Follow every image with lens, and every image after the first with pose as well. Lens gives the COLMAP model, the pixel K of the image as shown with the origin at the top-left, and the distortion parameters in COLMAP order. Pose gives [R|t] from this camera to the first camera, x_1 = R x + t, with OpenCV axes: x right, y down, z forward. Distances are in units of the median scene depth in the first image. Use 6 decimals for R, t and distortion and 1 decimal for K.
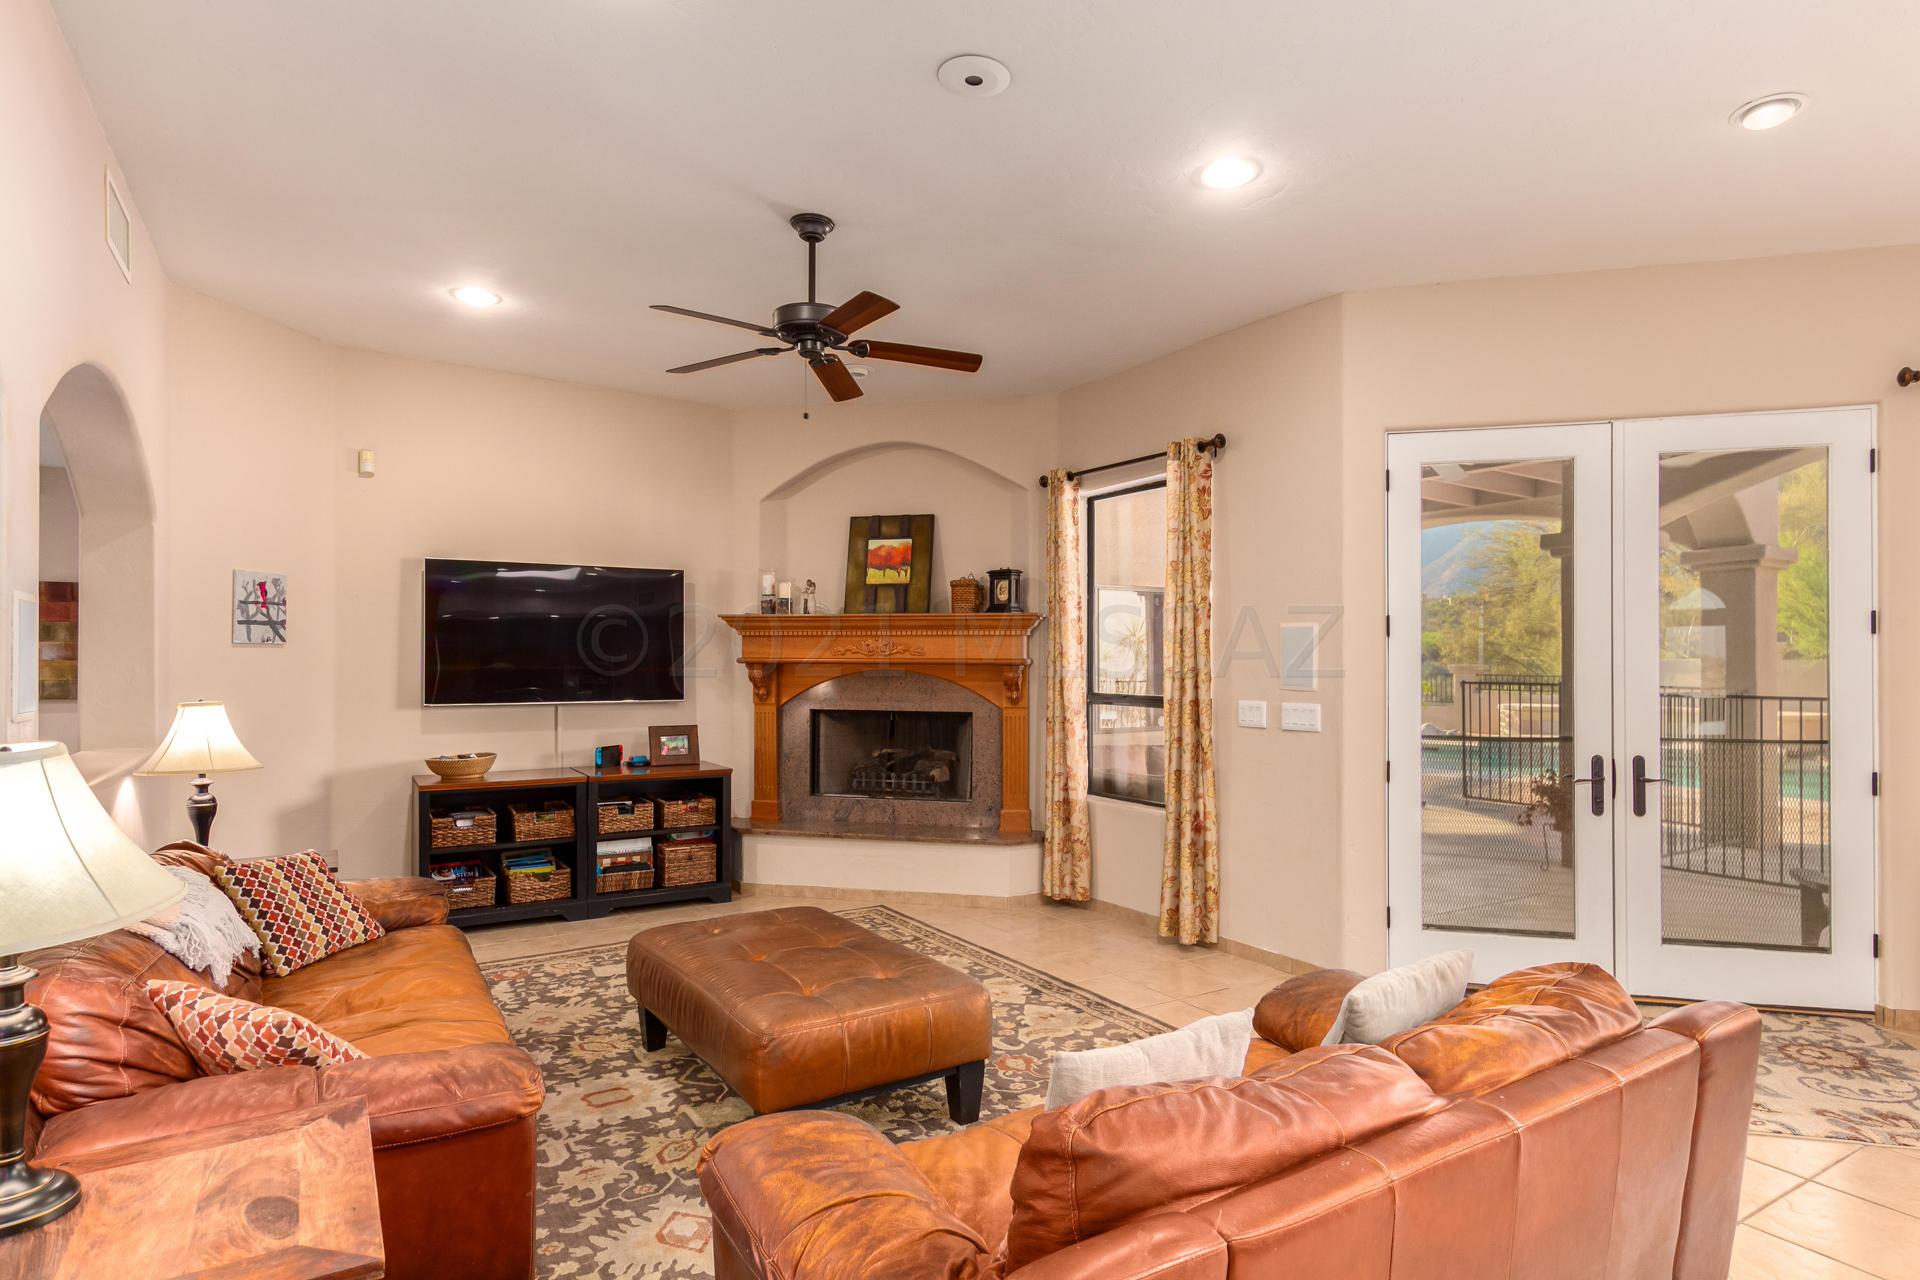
lens RADIAL K [[1030.2, 0, 986.6], [0, 1030.2, 654.2], [0, 0, 1]] dist [0.007377, 0.002923]
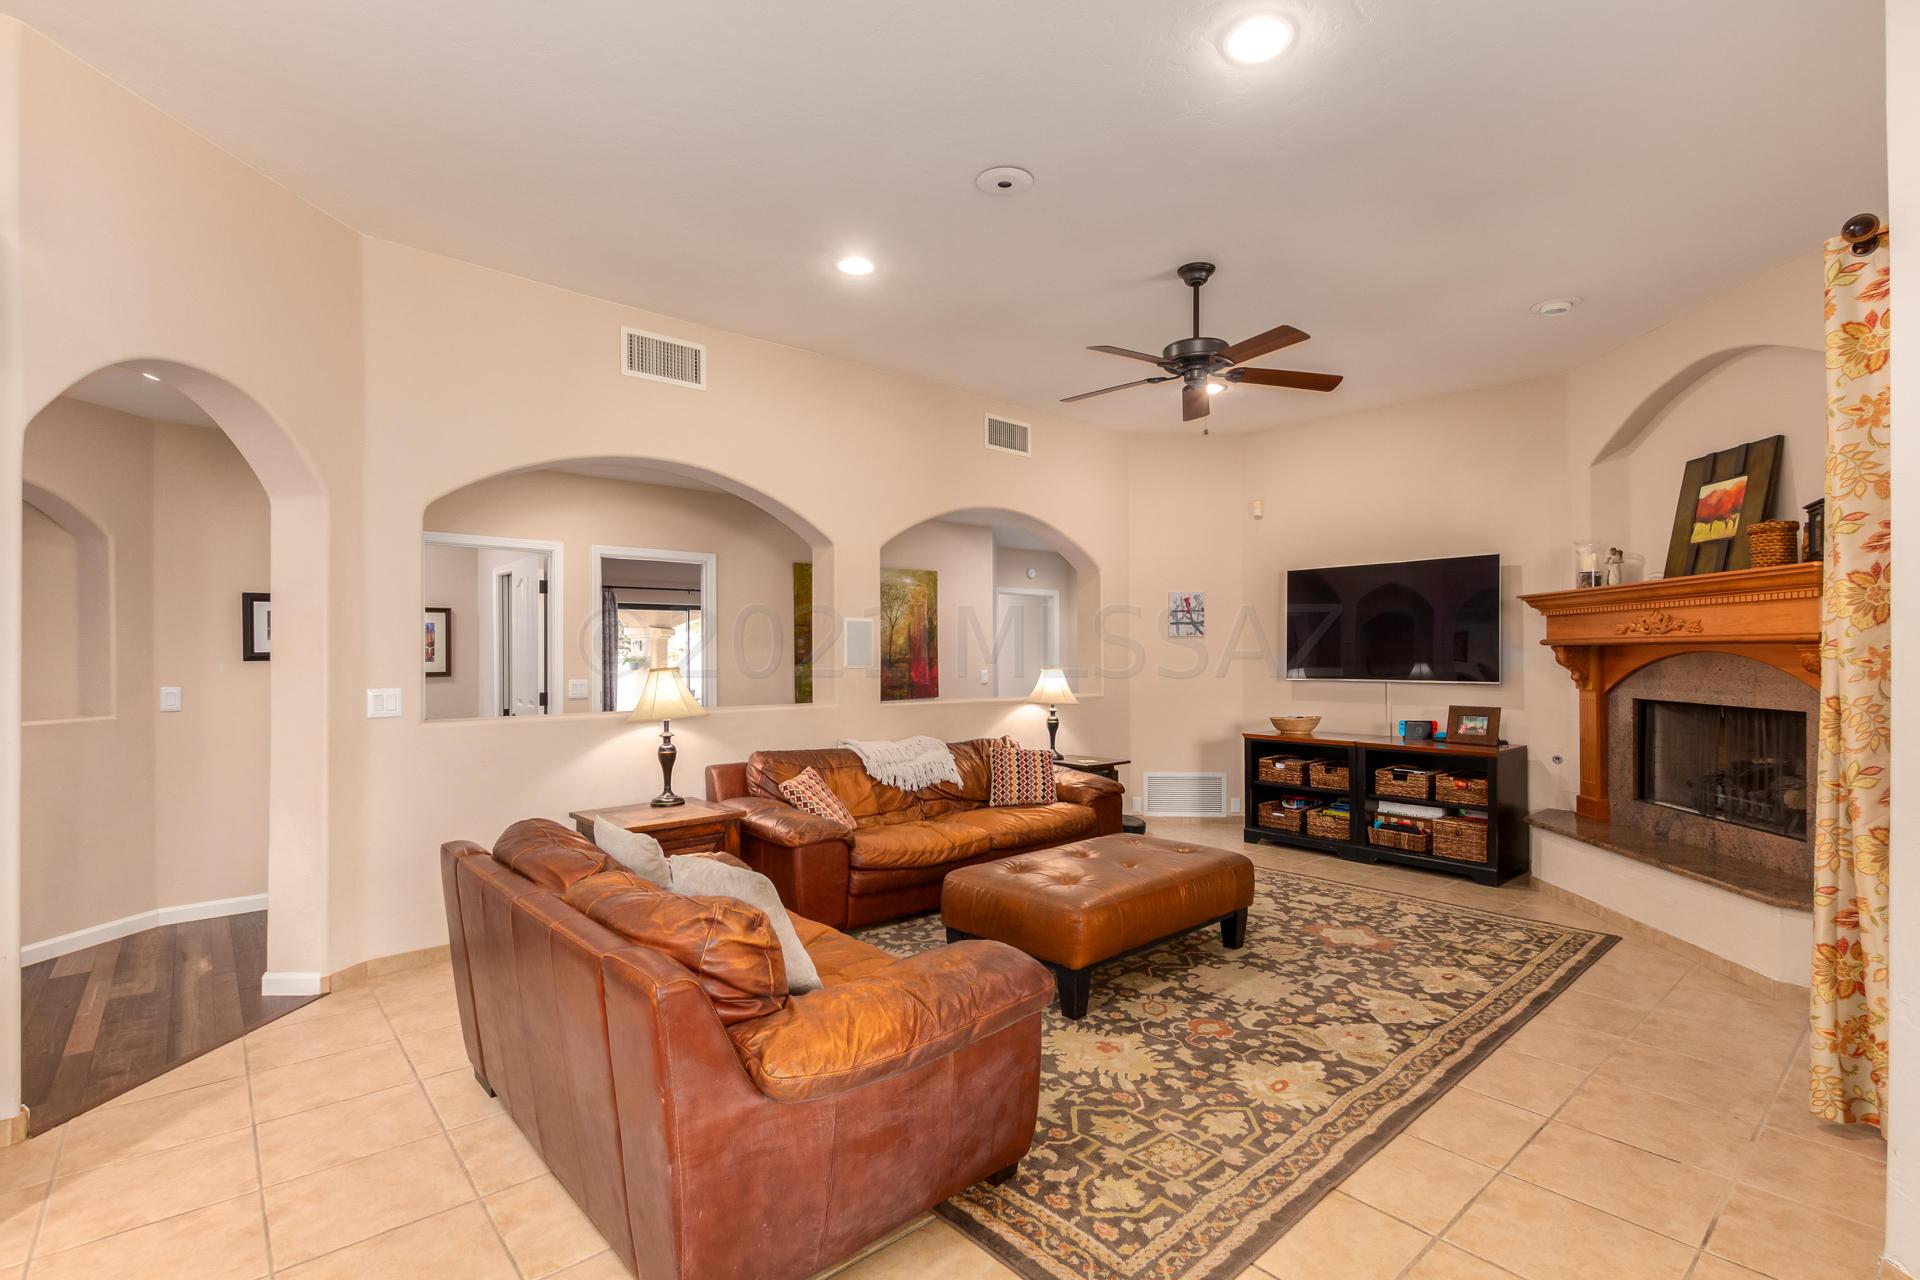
lens RADIAL K [[882.8, 0, 958.8], [0, 882.8, 652.7], [0, 0, 1]] dist [-0.000975, -0.000542]
pose [[0.149717, -0.004247, -0.988720, 0.508946], [0.009156, 0.999954, -0.002908, 0.013837], [0.988686, -0.008617, 0.149749, 0.369554]]
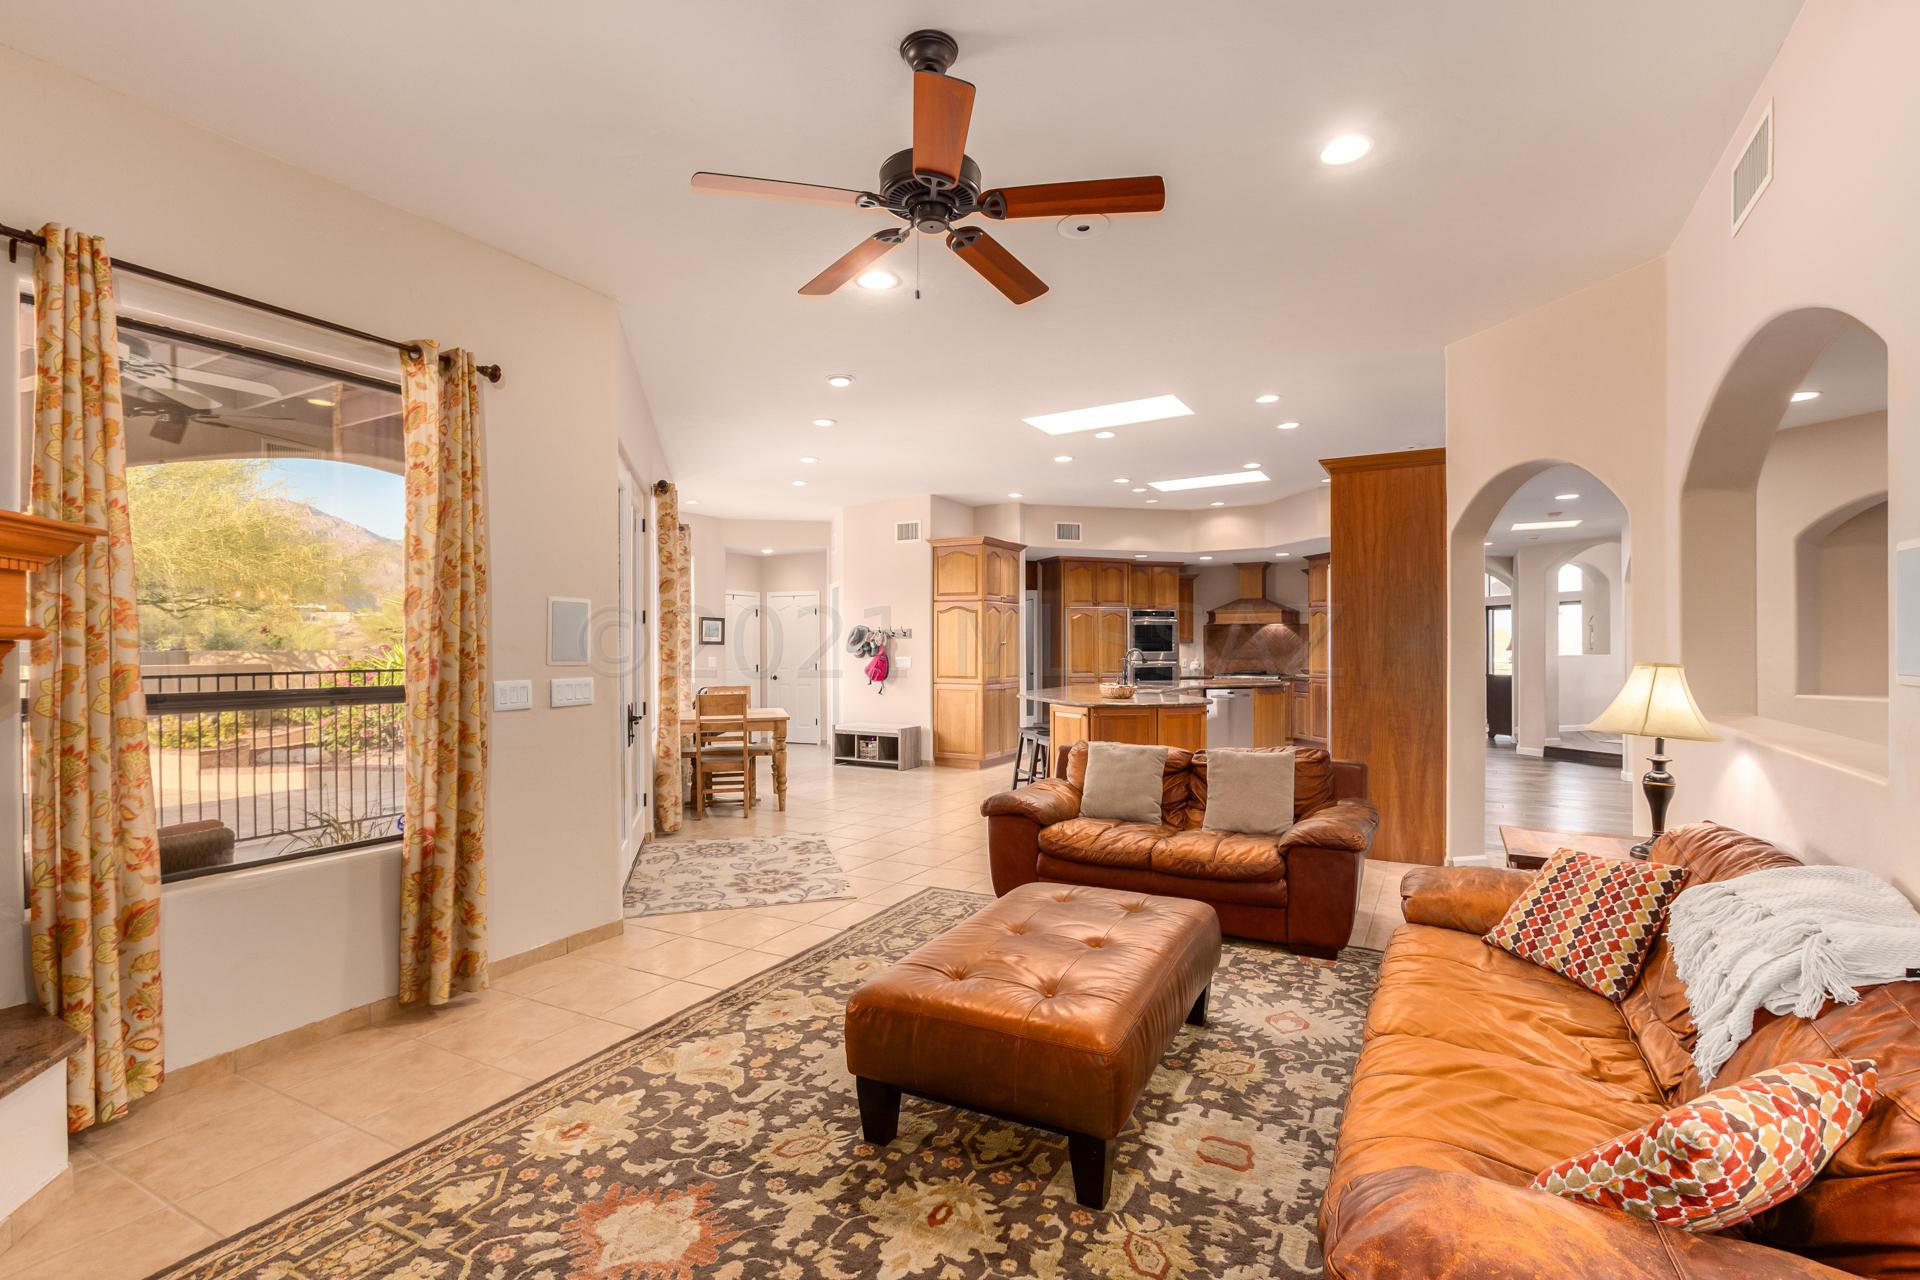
lens RADIAL K [[882.8, 0, 958.4], [0, 882.8, 648.1], [0, 0, 1]] dist [-0.000975, -0.000542]
pose [[-0.474158, -0.001945, 0.880438, -0.481155], [-0.000252, 0.999998, 0.002074, 0.013039], [-0.880440, 0.000761, -0.474157, 0.827319]]
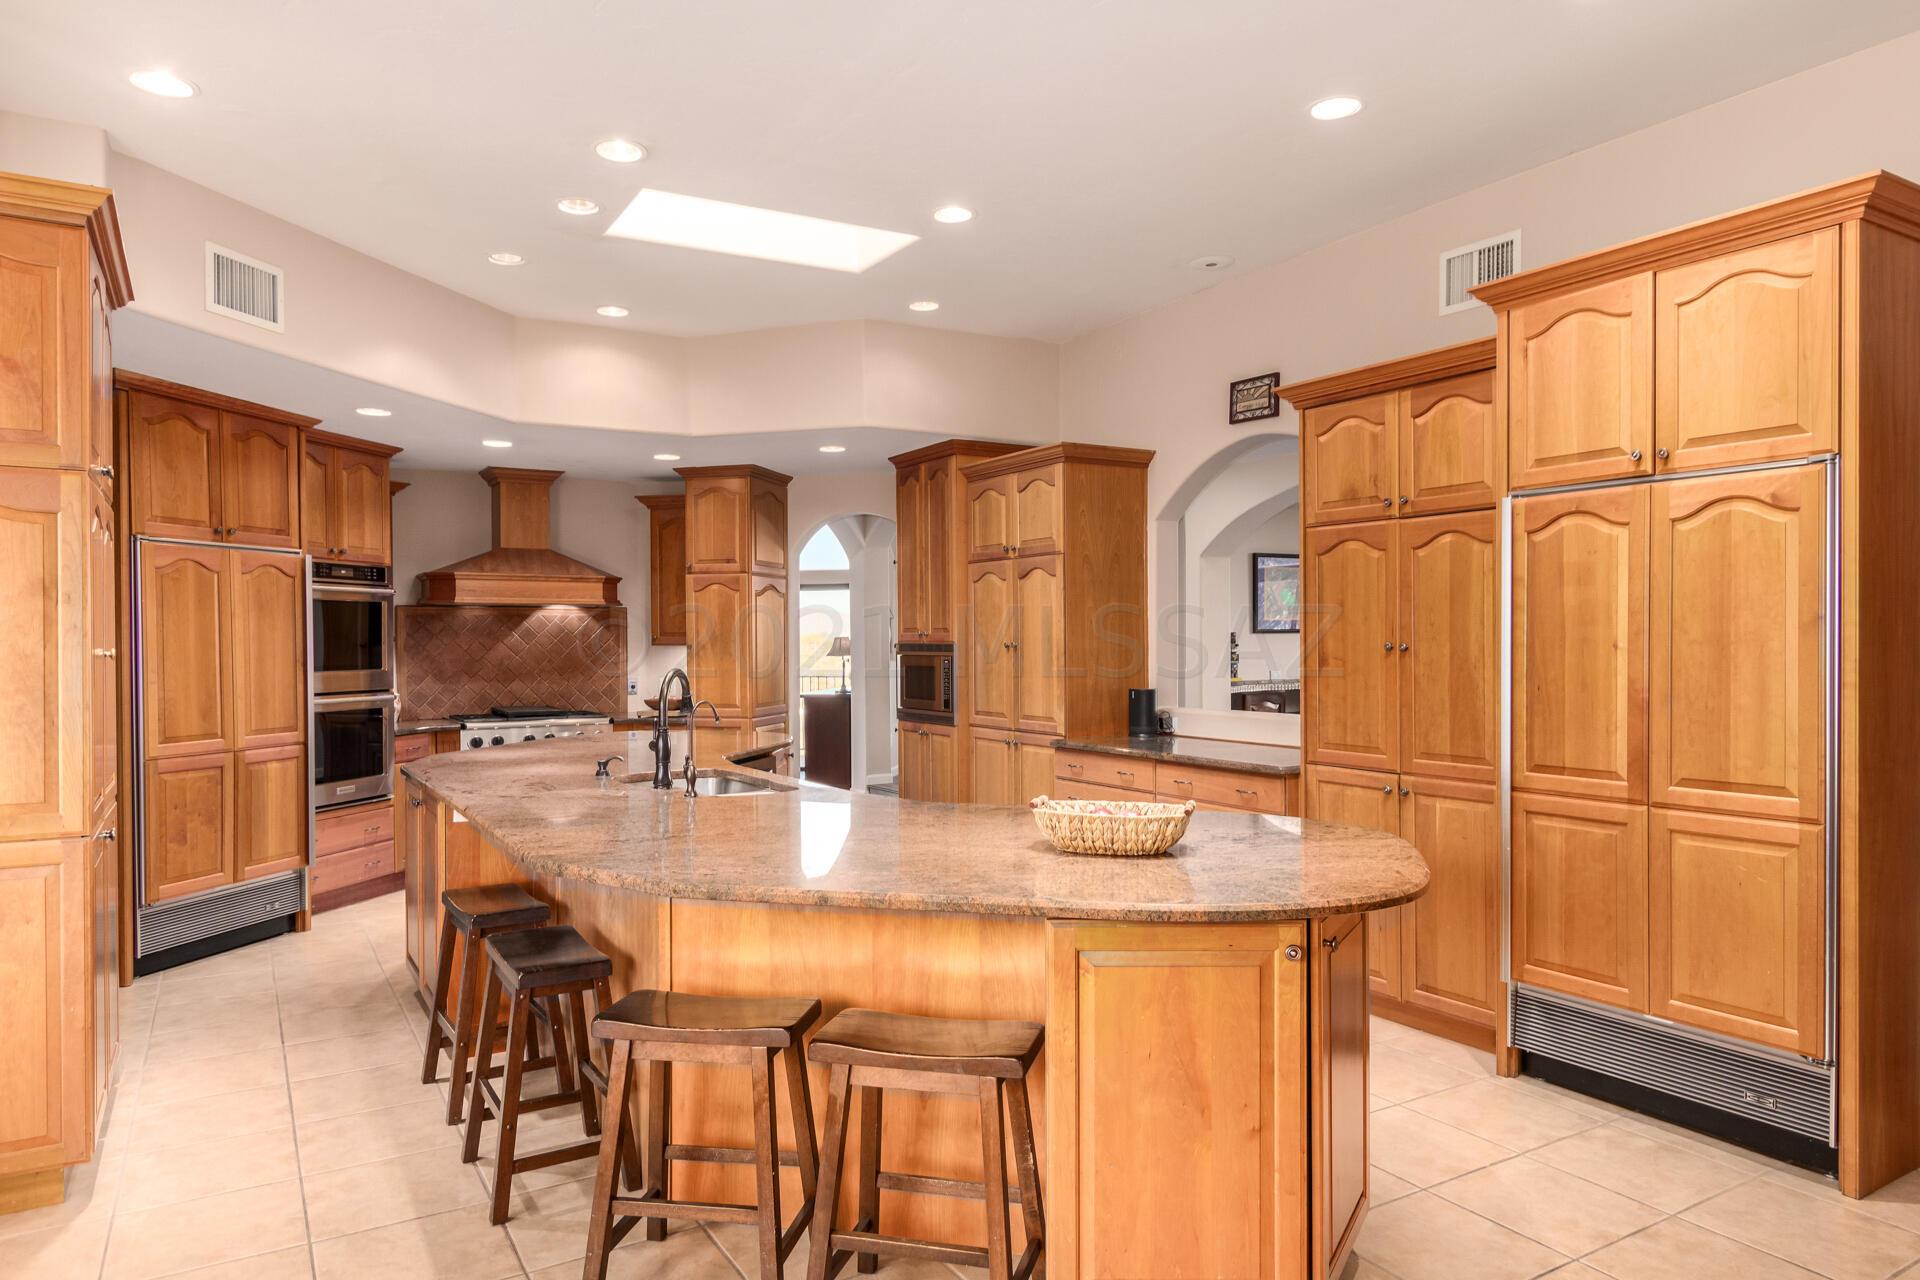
lens RADIAL K [[1220.8, 0, 956.4], [0, 1220.8, 641.4], [0, 0, 1]] dist [-0.000823, 0.001273]
pose [[-0.999658, 0.003749, 0.025862, 0.508697], [0.003734, 0.999993, -0.000616, 0.002739], [-0.025864, -0.000520, -0.999665, 0.535160]]
